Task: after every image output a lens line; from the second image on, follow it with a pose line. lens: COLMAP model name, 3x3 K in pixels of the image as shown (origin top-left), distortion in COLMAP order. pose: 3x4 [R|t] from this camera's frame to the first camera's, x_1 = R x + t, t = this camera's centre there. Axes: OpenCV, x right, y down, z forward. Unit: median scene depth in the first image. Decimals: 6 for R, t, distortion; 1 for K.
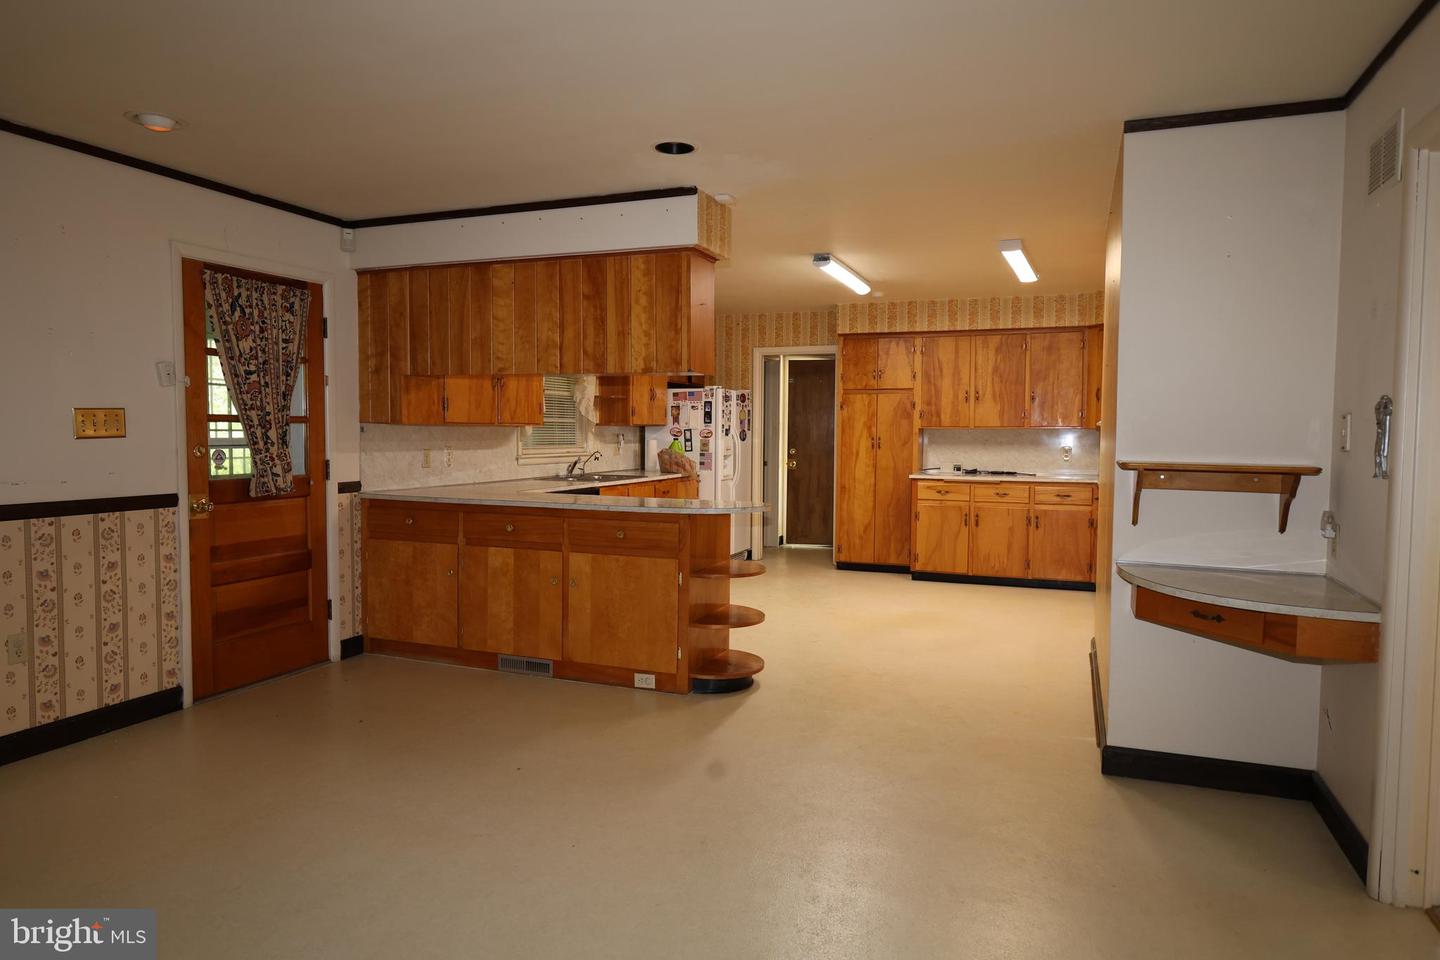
lens RADIAL K [[871.8, 0, 724.9], [0, 871.8, 477.6], [0, 0, 1]] dist [-0.009353, 0.001623]
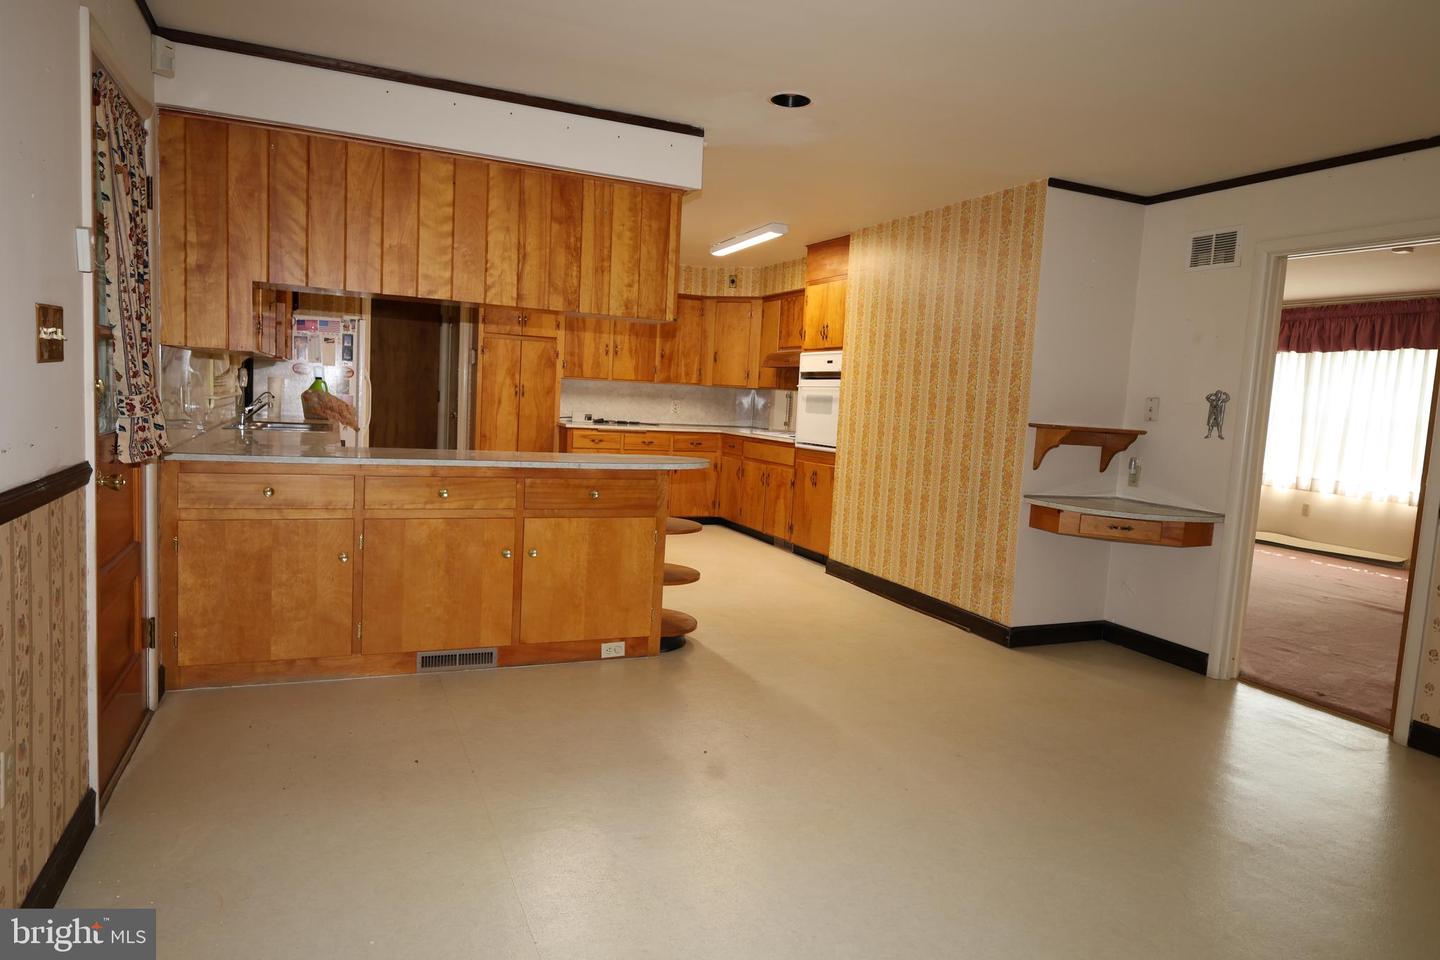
lens RADIAL K [[871.8, 0, 707.9], [0, 871.8, 479.2], [0, 0, 1]] dist [-0.009353, 0.001623]
pose [[0.709193, -0.036848, 0.704051, -0.434270], [-0.011493, 0.997896, 0.063803, -0.006310], [-0.704921, -0.053340, 0.707277, 0.180133]]
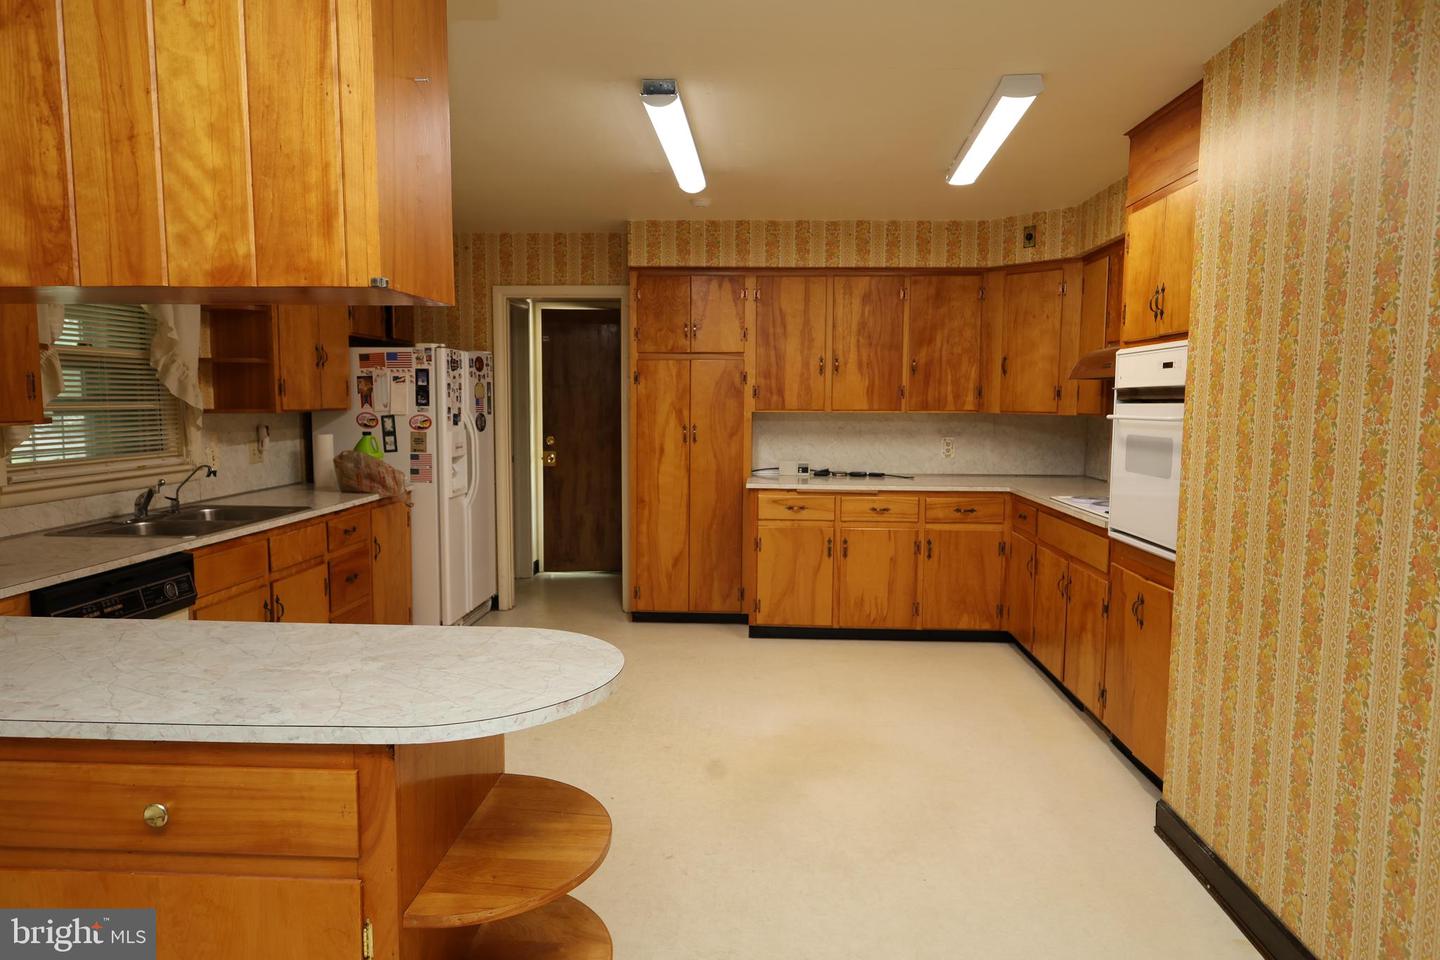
lens RADIAL K [[871.8, 0, 722.1], [0, 871.8, 479.3], [0, 0, 1]] dist [-0.009353, 0.001623]
pose [[0.949759, -0.029792, 0.311560, -0.014233], [0.016233, 0.998809, 0.046022, -0.041501], [-0.312559, -0.038652, 0.949111, 0.419385]]
